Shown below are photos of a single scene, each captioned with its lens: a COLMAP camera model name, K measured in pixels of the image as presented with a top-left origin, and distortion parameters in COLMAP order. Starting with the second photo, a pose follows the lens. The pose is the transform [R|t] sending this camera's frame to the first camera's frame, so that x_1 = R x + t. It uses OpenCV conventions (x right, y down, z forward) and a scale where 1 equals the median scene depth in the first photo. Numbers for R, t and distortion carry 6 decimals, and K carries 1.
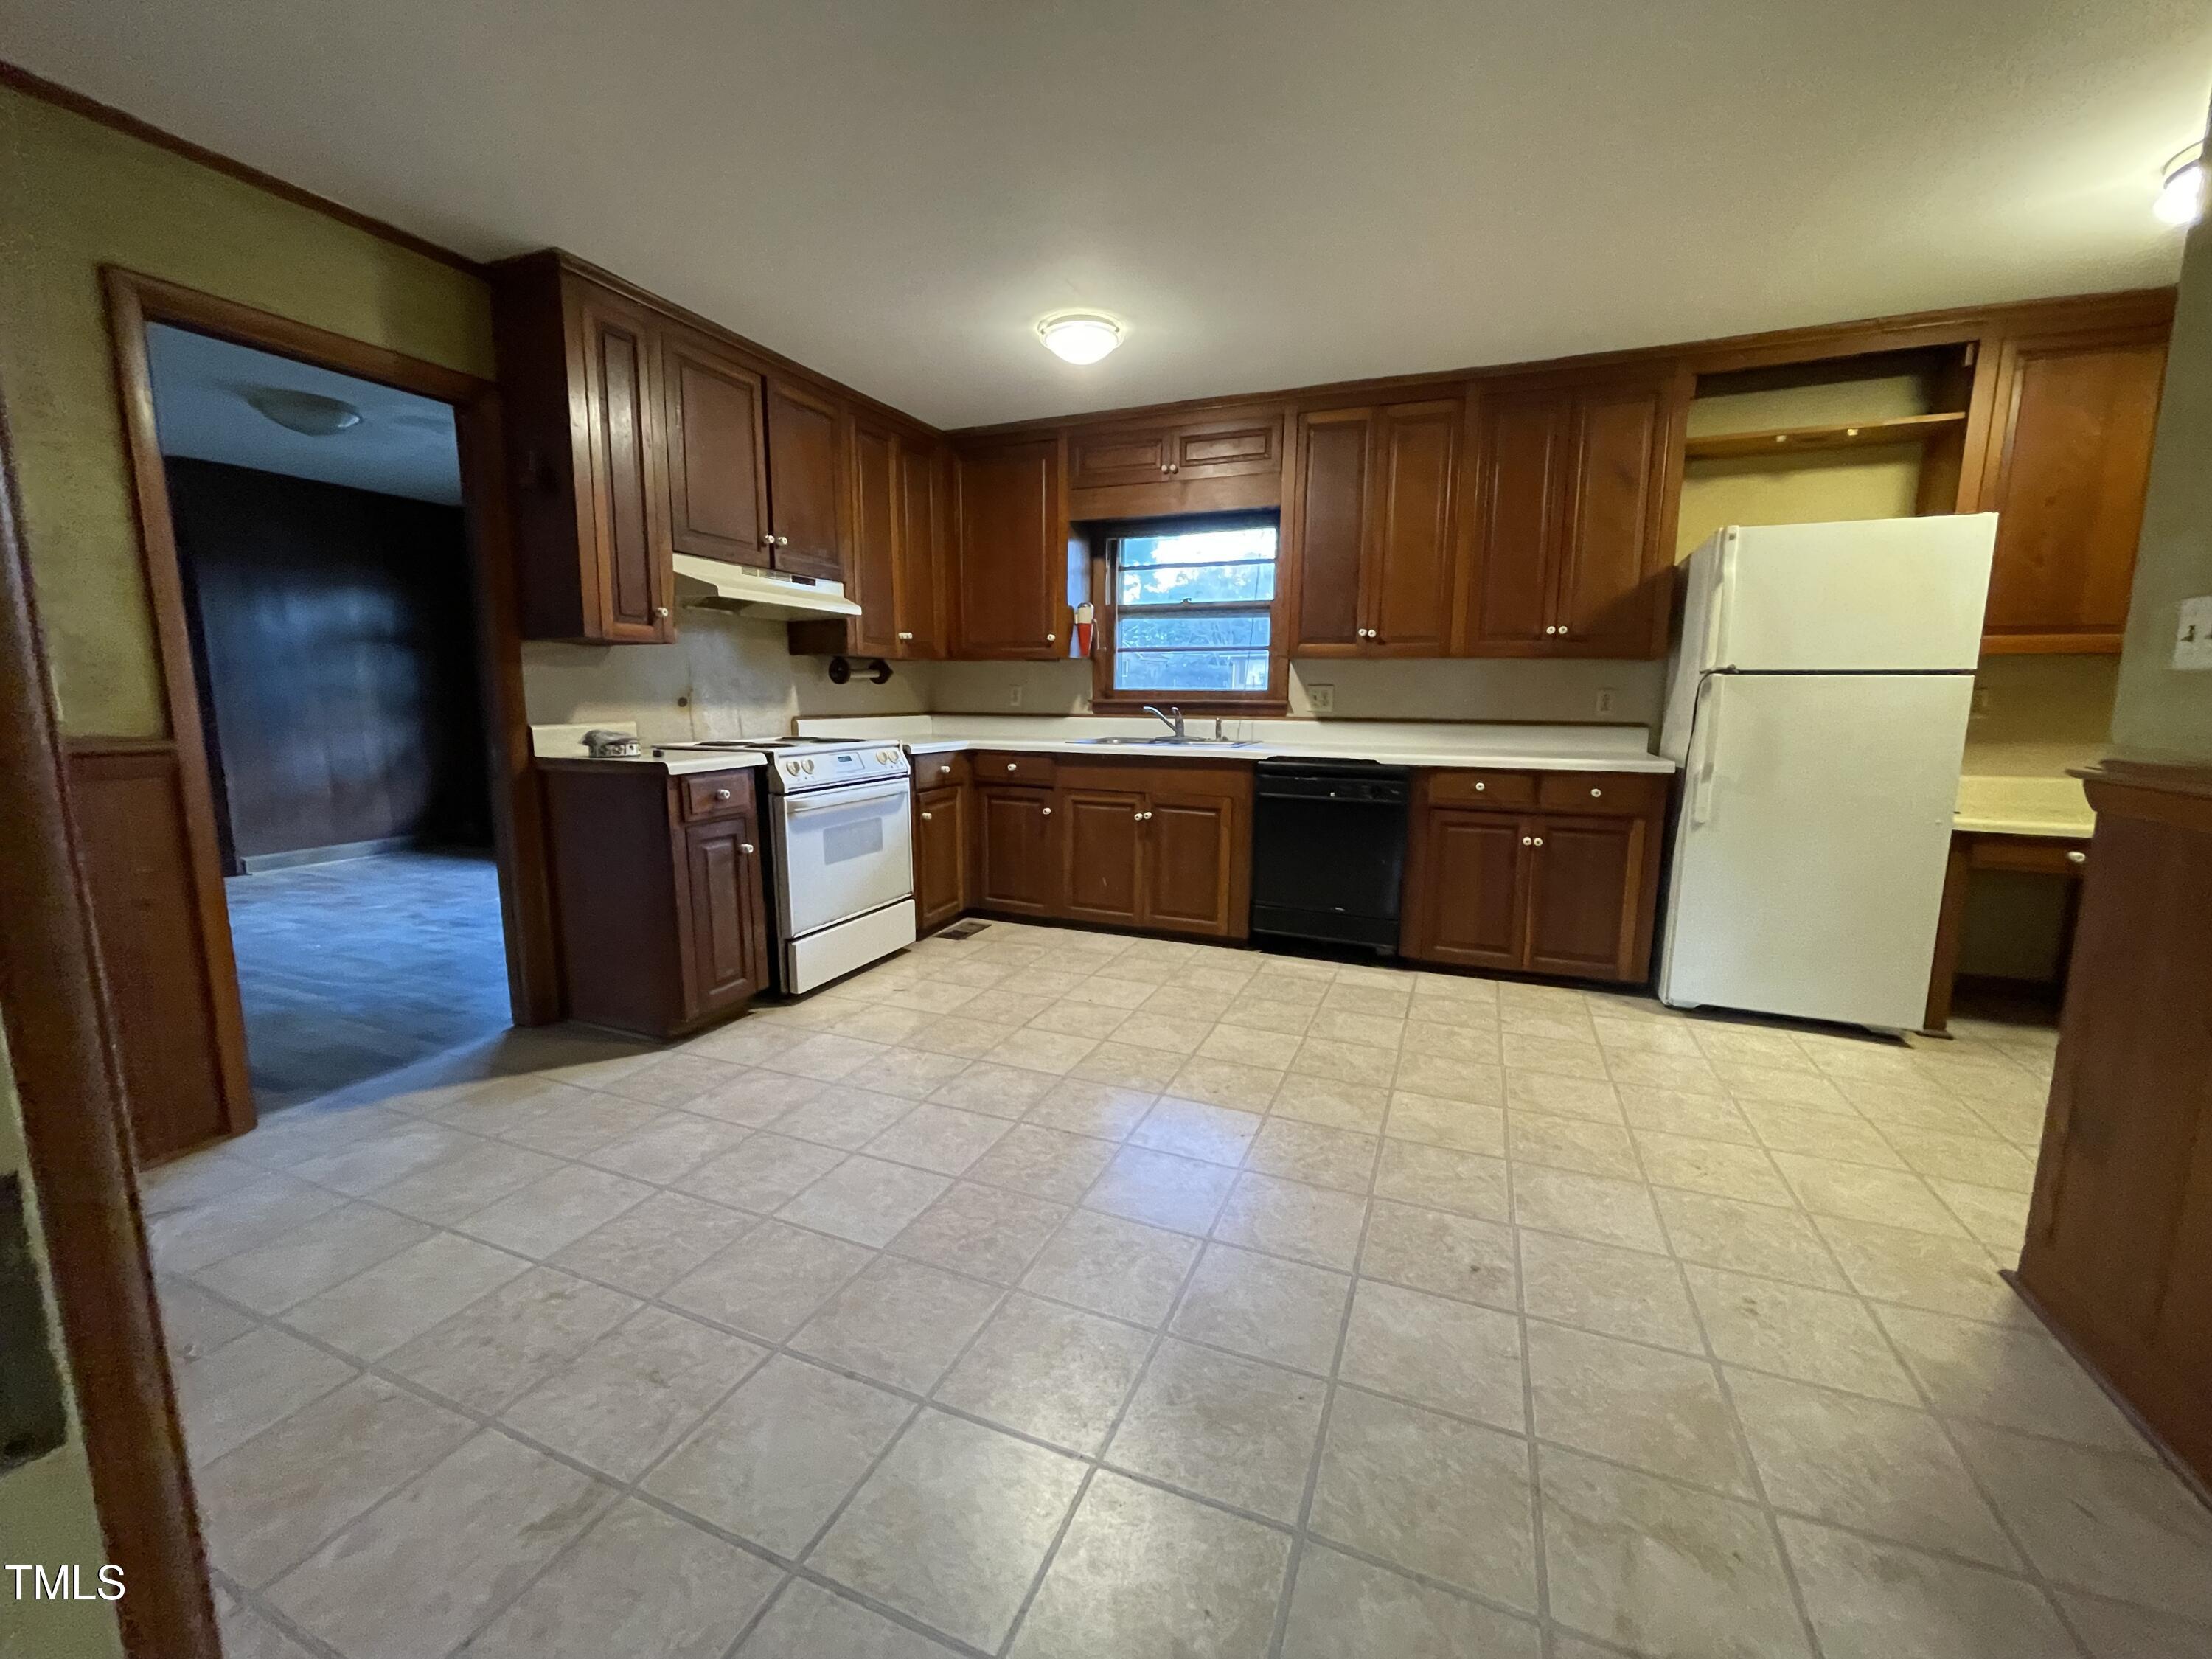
lens RADIAL K [[896.4, 0, 1106.0], [0, 896.4, 829.5], [0, 0, 1]] dist [-0.002299, 0.000093]
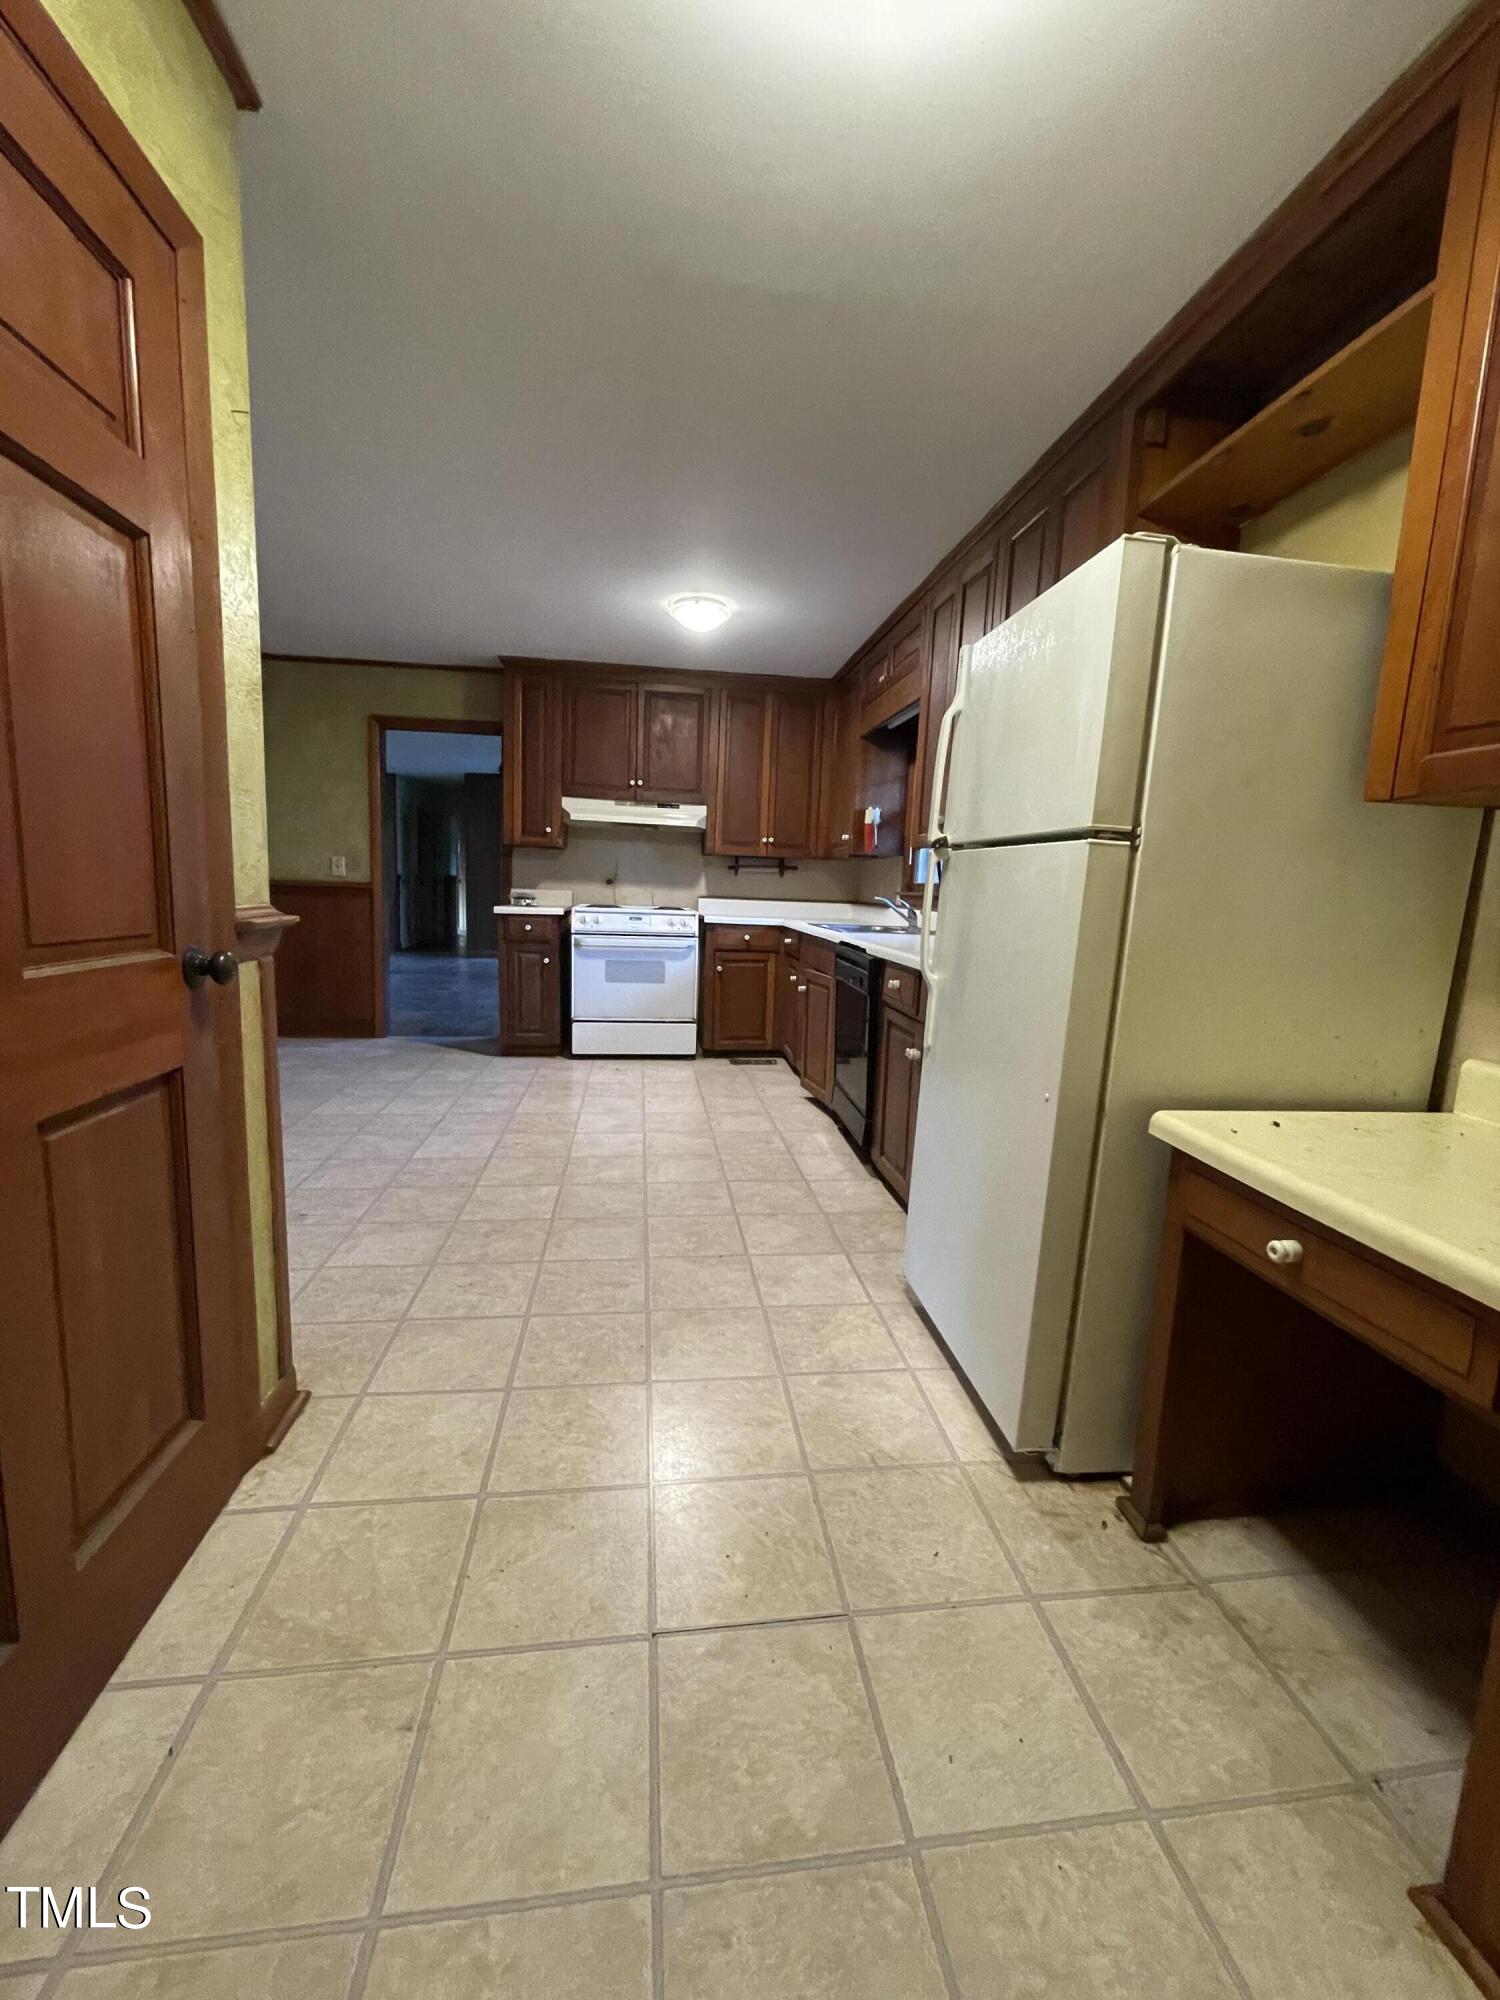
lens RADIAL K [[810.5, 0, 754.4], [0, 810.5, 1001.0], [0, 0, 1]] dist [-0.002299, 0.000093]
pose [[0.503357, 0.133741, -0.853666, 1.053786], [-0.167108, 0.984365, 0.055683, -0.052062], [0.847766, 0.114625, 0.517836, 0.471890]]
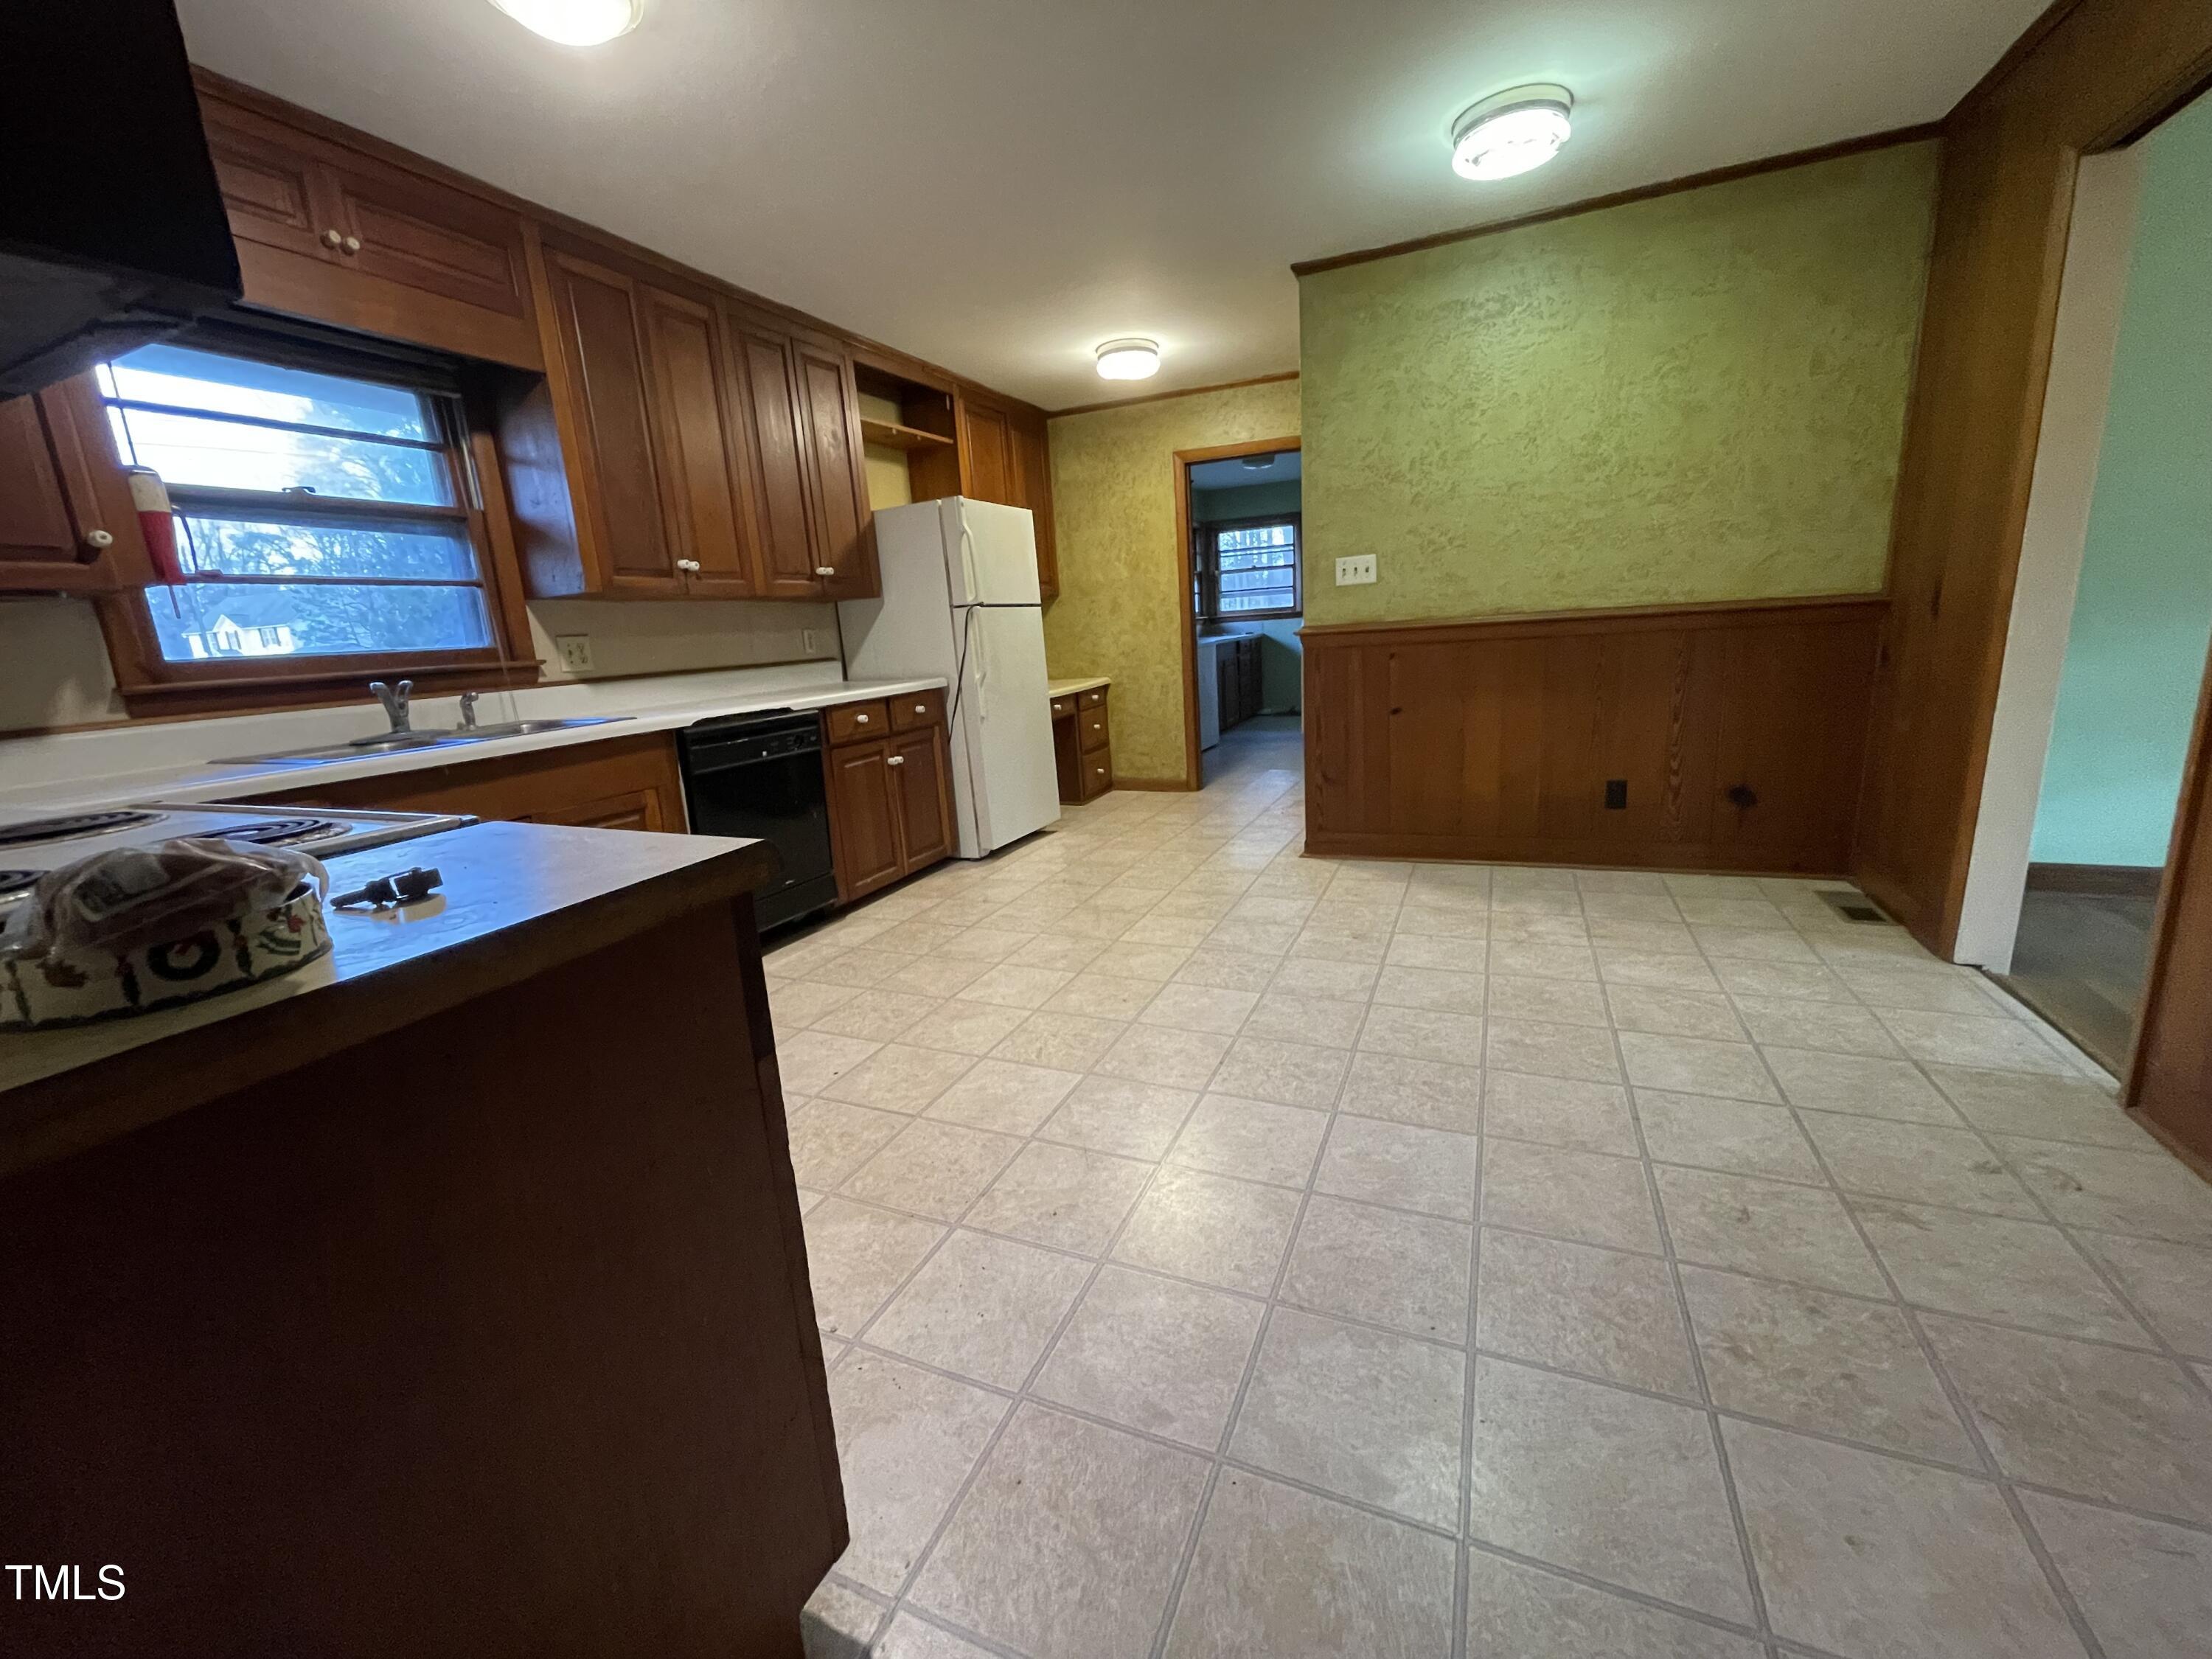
lens RADIAL K [[892.3, 0, 1100.0], [0, 892.3, 833.3], [0, 0, 1]] dist [-0.003817, -0.000053]
pose [[0.019266, -0.233834, 0.972086, -0.630594], [0.215895, 0.950301, 0.224315, -0.095674], [-0.976227, 0.205547, 0.068792, 0.694988]]
